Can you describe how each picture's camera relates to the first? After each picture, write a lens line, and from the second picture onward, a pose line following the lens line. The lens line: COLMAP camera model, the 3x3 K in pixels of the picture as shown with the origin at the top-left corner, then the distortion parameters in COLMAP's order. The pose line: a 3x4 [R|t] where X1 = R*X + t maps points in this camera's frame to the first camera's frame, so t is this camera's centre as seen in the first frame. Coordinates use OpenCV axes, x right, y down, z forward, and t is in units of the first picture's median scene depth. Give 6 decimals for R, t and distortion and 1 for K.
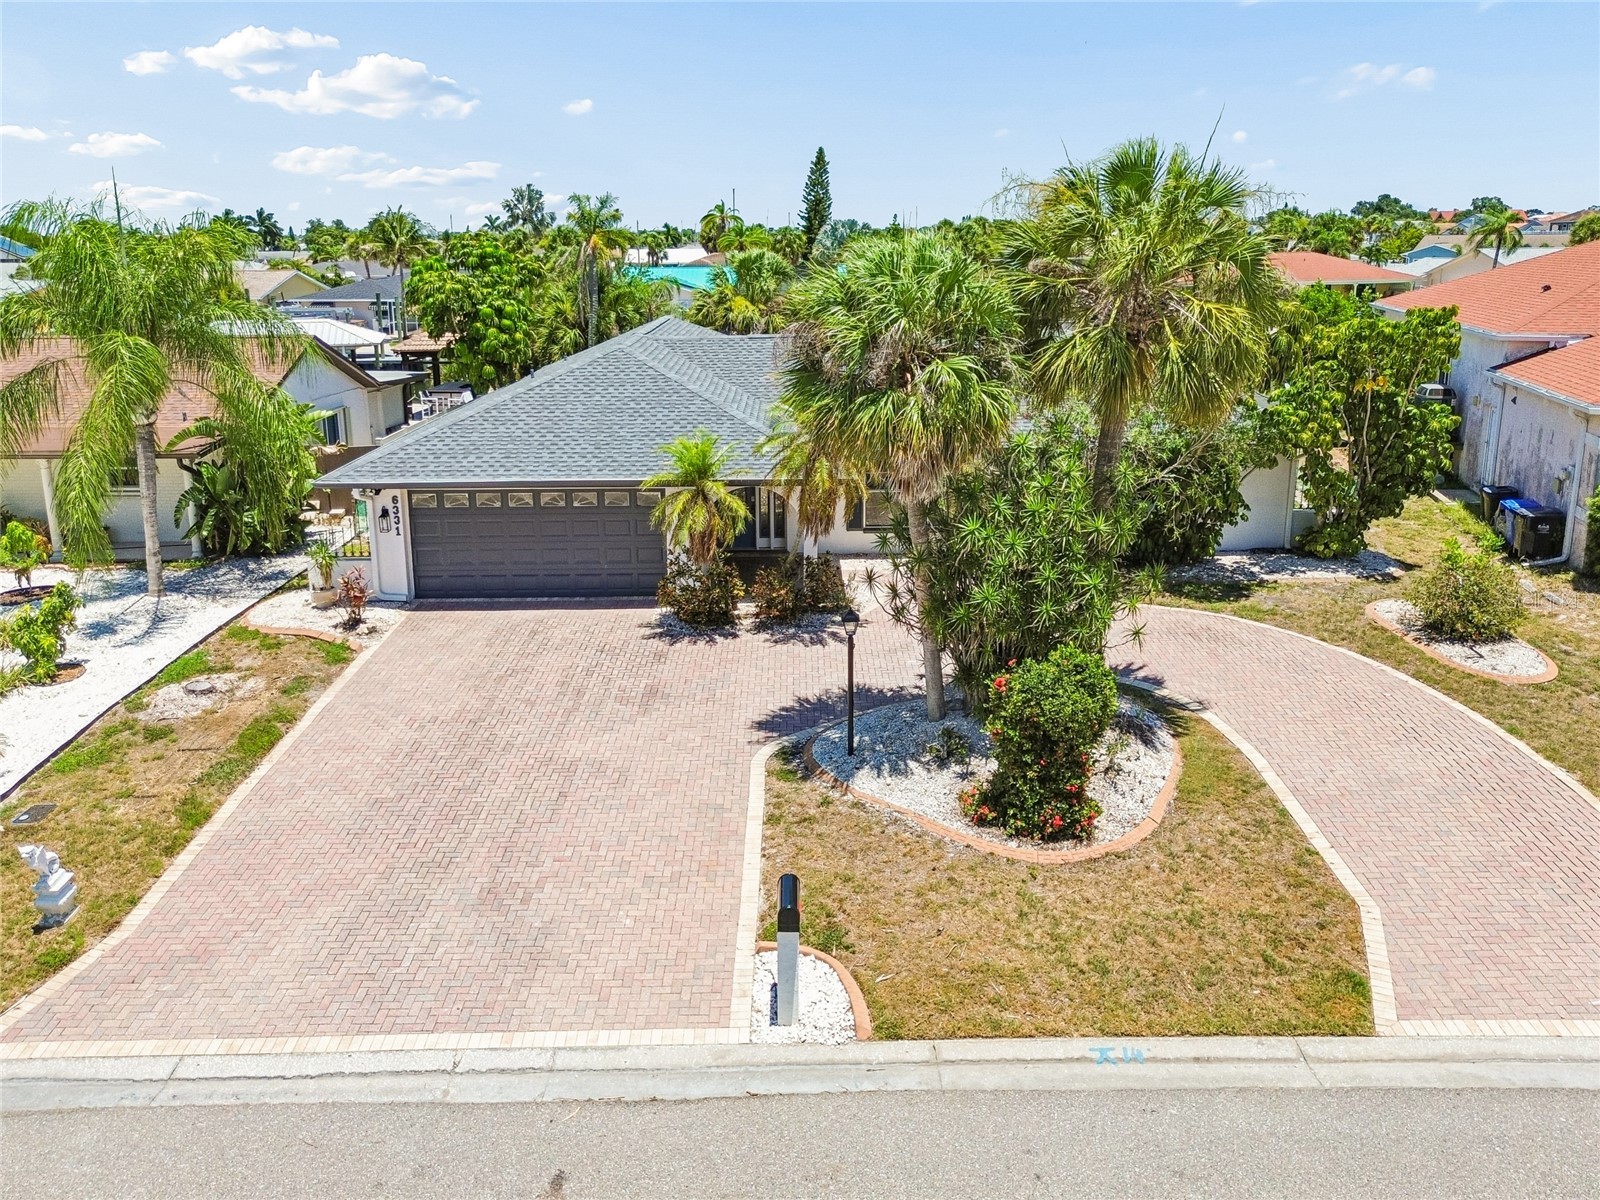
lens RADIAL K [[1139.6, 0, 812.4], [0, 1139.6, 589.8], [0, 0, 1]] dist [0.060605, -0.056612]
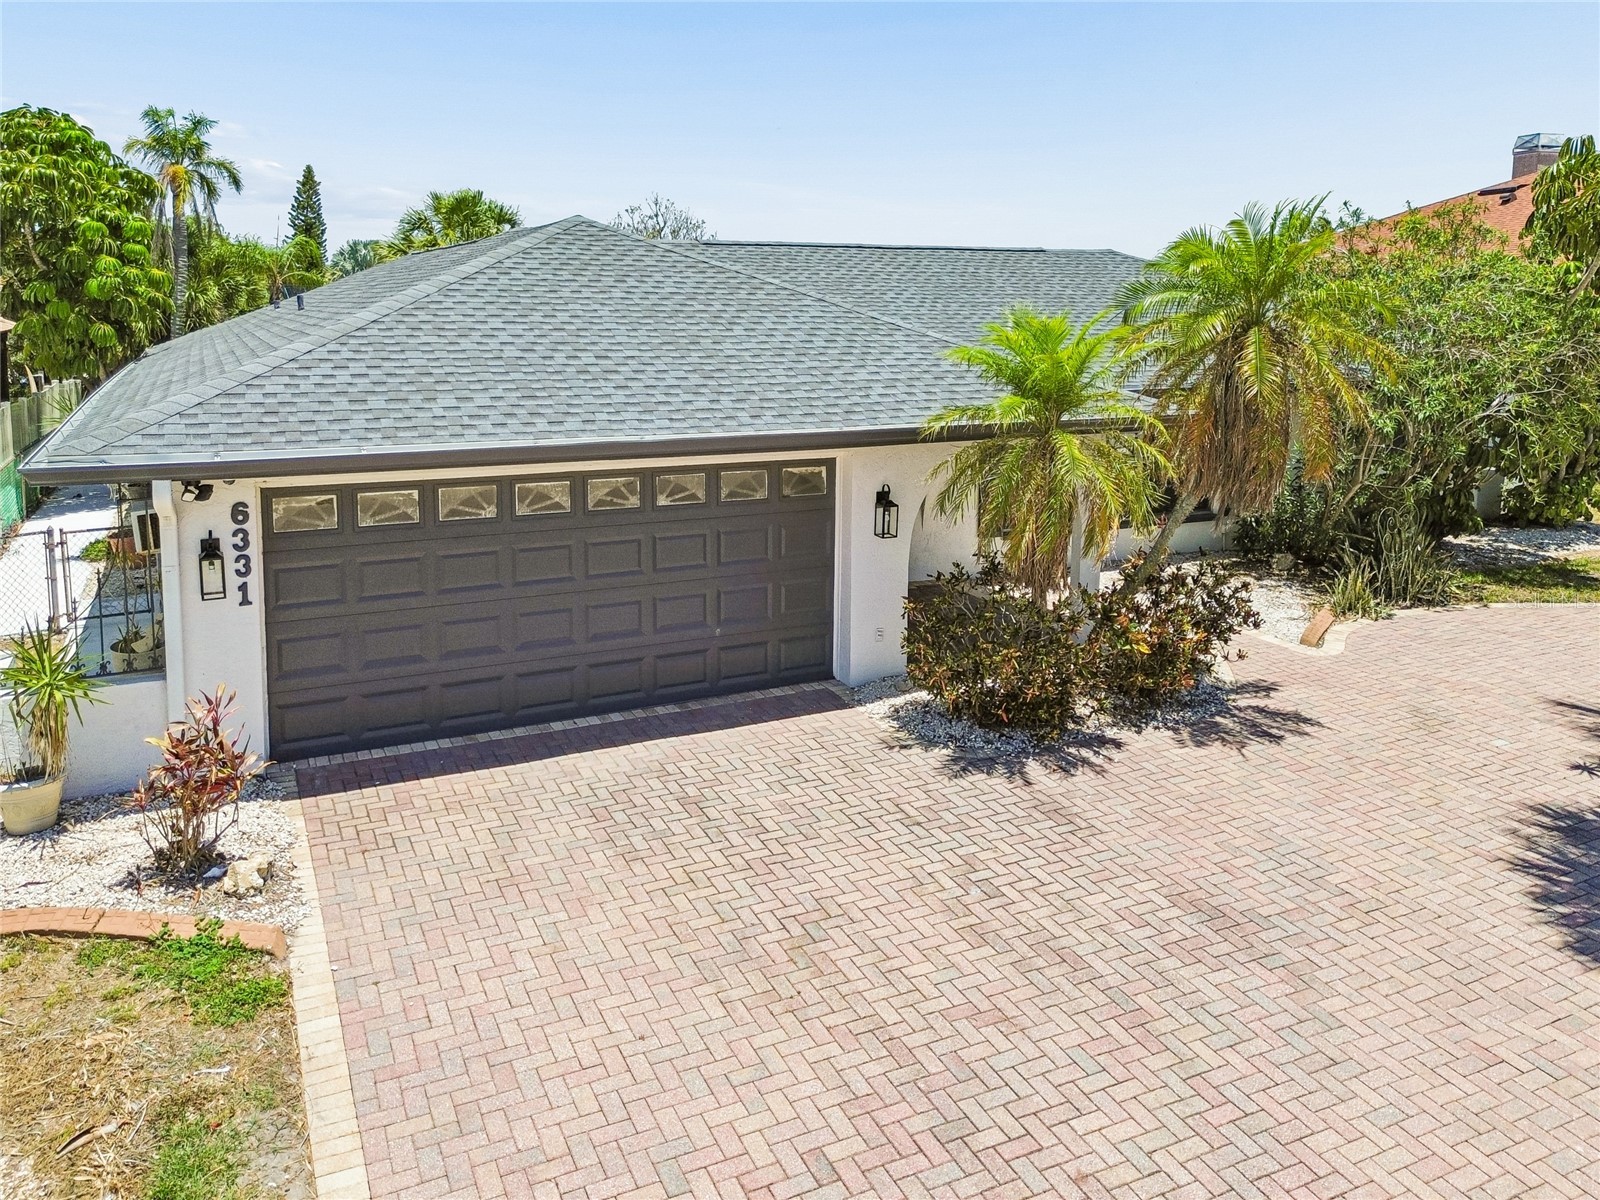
lens RADIAL K [[1171.1, 0, 806.9], [0, 1171.1, 525.3], [0, 0, 1]] dist [0.029834, 0.000760]
pose [[0.902358, -0.064750, 0.426096, -0.434722], [0.110355, 0.990404, -0.083200, -0.024582], [-0.416620, 0.122098, 0.900844, 0.680634]]
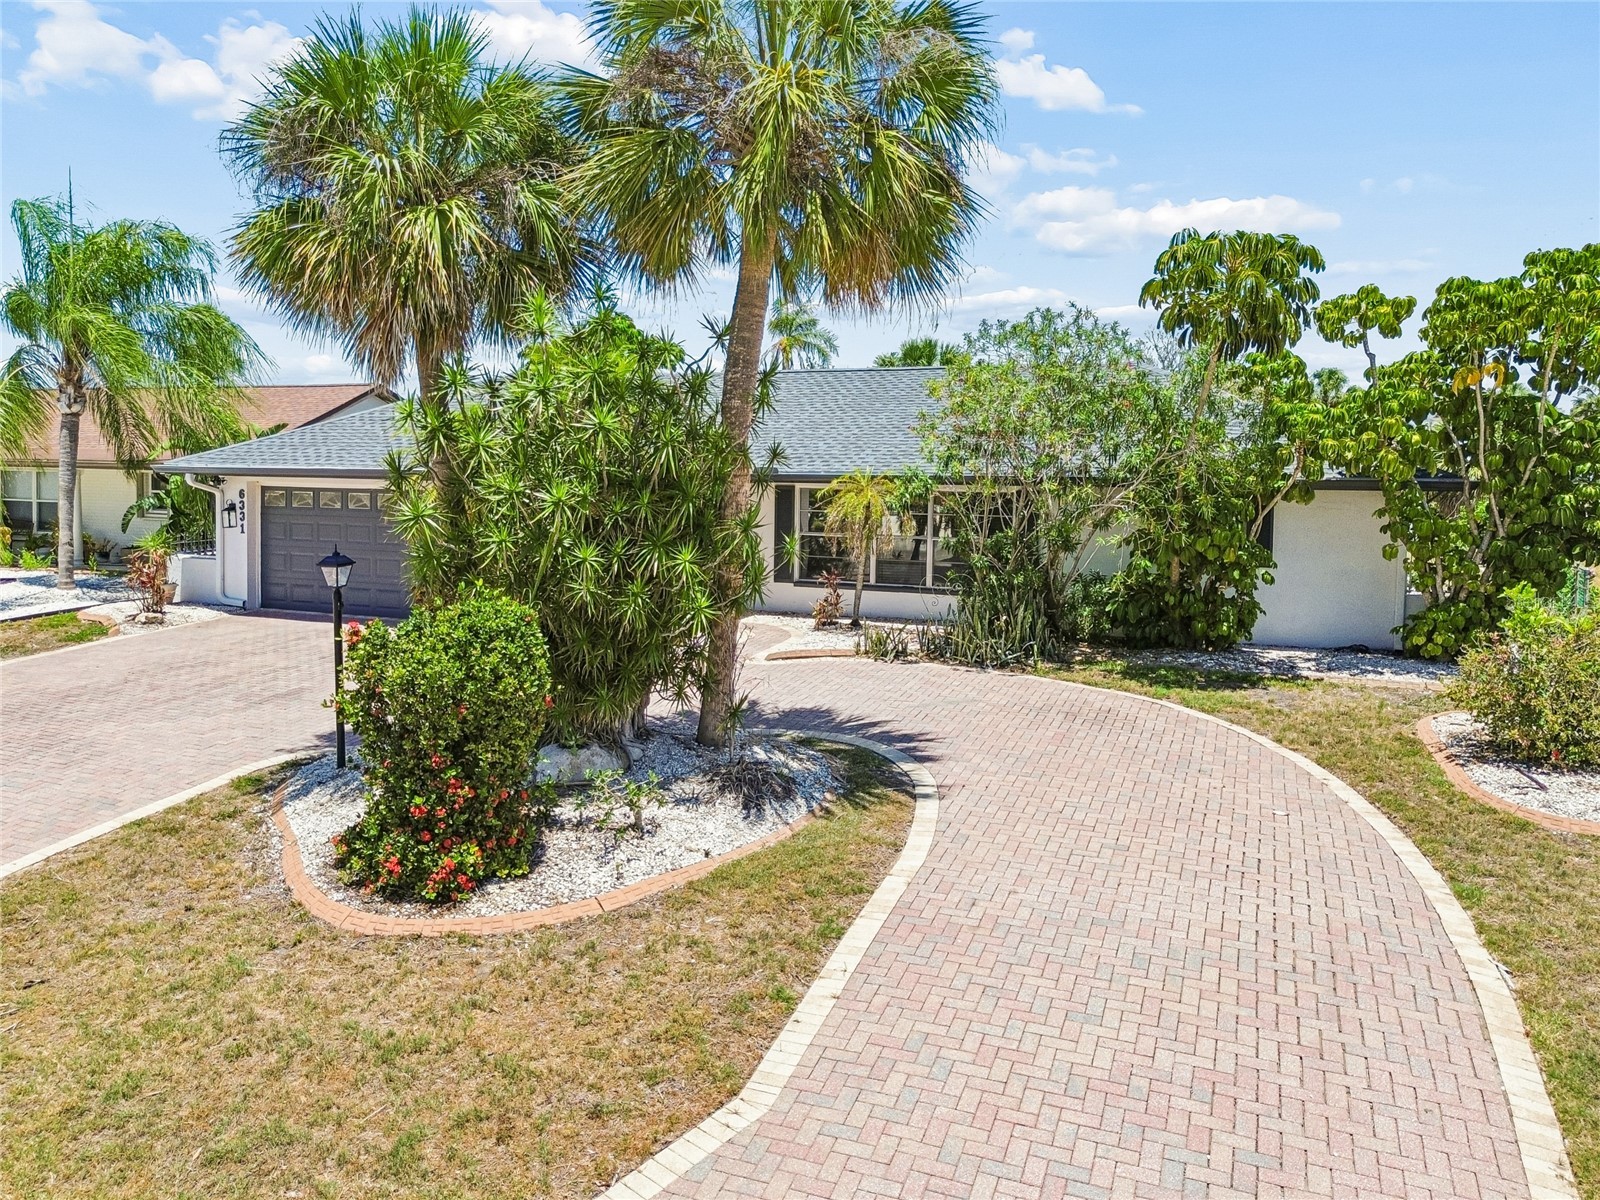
lens RADIAL K [[1156.1, 0, 800.0], [0, 1156.1, 600.0], [0, 0, 1]] dist [0.058505, -0.061342]
pose [[0.928235, 0.063329, -0.366565, 0.481540], [-0.120042, 0.983679, -0.134033, 0.092931], [0.352094, 0.168417, 0.920687, 0.374038]]
